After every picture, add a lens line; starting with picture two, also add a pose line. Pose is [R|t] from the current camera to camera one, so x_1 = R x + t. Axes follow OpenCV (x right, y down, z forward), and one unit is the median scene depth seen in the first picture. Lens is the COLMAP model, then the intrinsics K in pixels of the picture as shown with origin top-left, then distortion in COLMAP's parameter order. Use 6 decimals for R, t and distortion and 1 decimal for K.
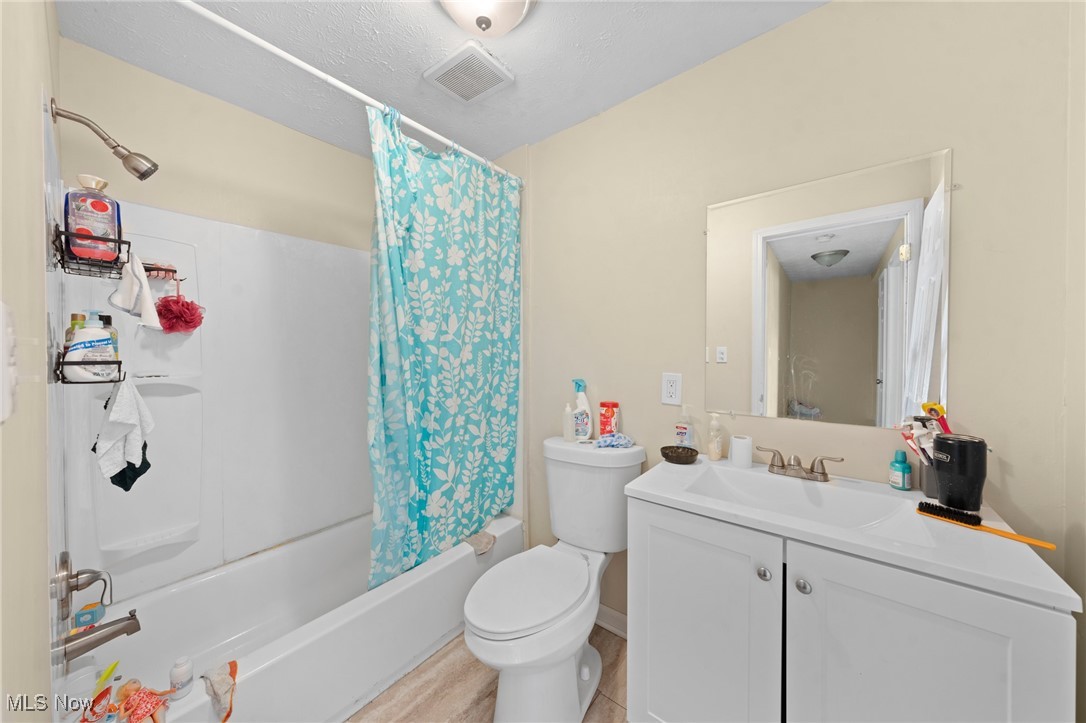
lens RADIAL K [[383.9, 0, 510.8], [0, 383.9, 362.1], [0, 0, 1]] dist [-0.001582, 0.000201]
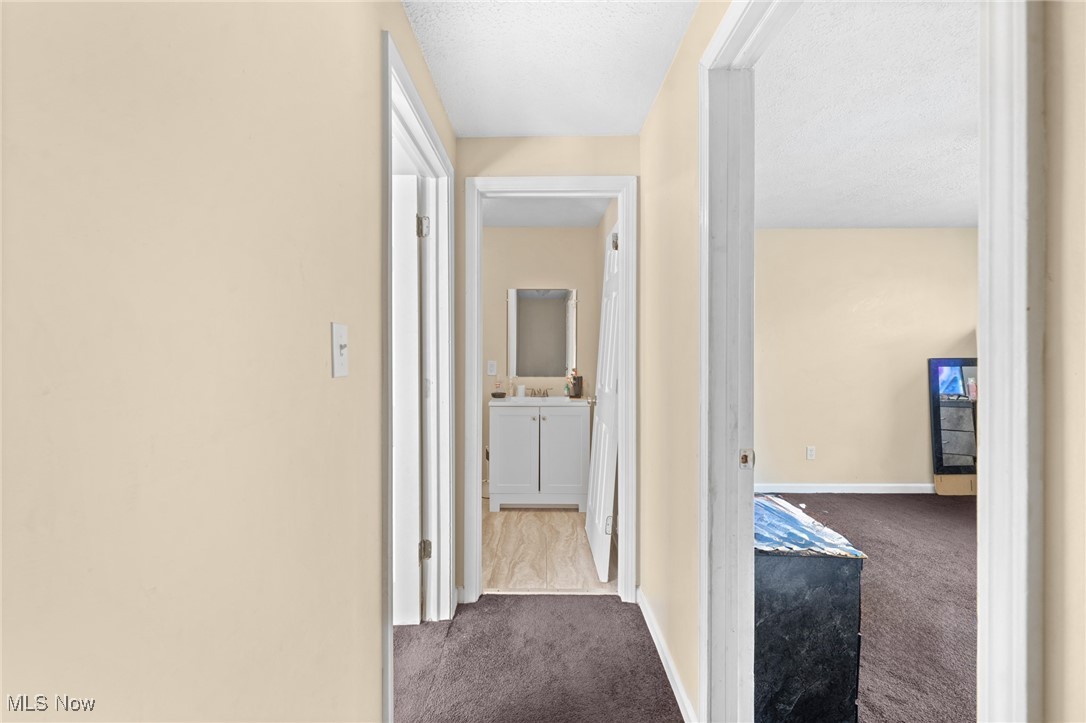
lens RADIAL K [[451.9, 0, 540.8], [0, 451.9, 357.1], [0, 0, 1]] dist [-0.001134, -0.000176]
pose [[0.771322, -0.009787, 0.636369, -1.408212], [0.021907, 0.999698, -0.011178, 0.059118], [-0.636068, 0.022563, 0.771303, -1.628044]]
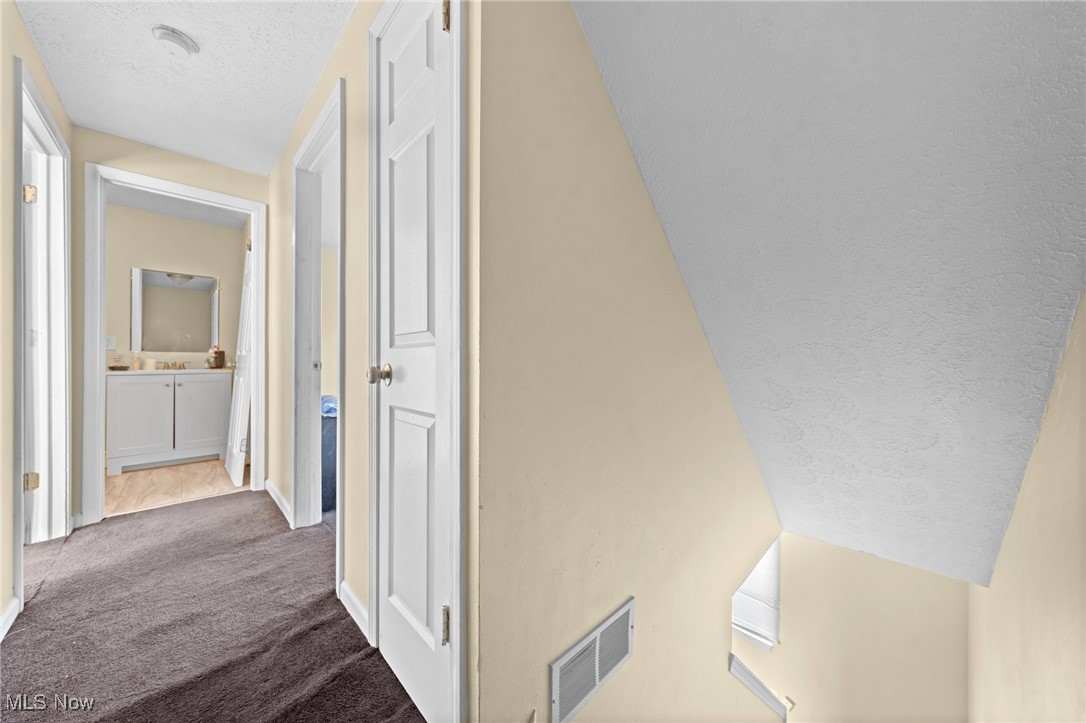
lens RADIAL K [[367.7, 0, 538.8], [0, 367.7, 360.1], [0, 0, 1]] dist [0.000916, 0.000321]
pose [[0.104150, -0.011493, 0.994495, -2.023852], [0.020098, 0.999753, 0.009449, 0.281634], [-0.994359, 0.019004, 0.104355, -2.376861]]
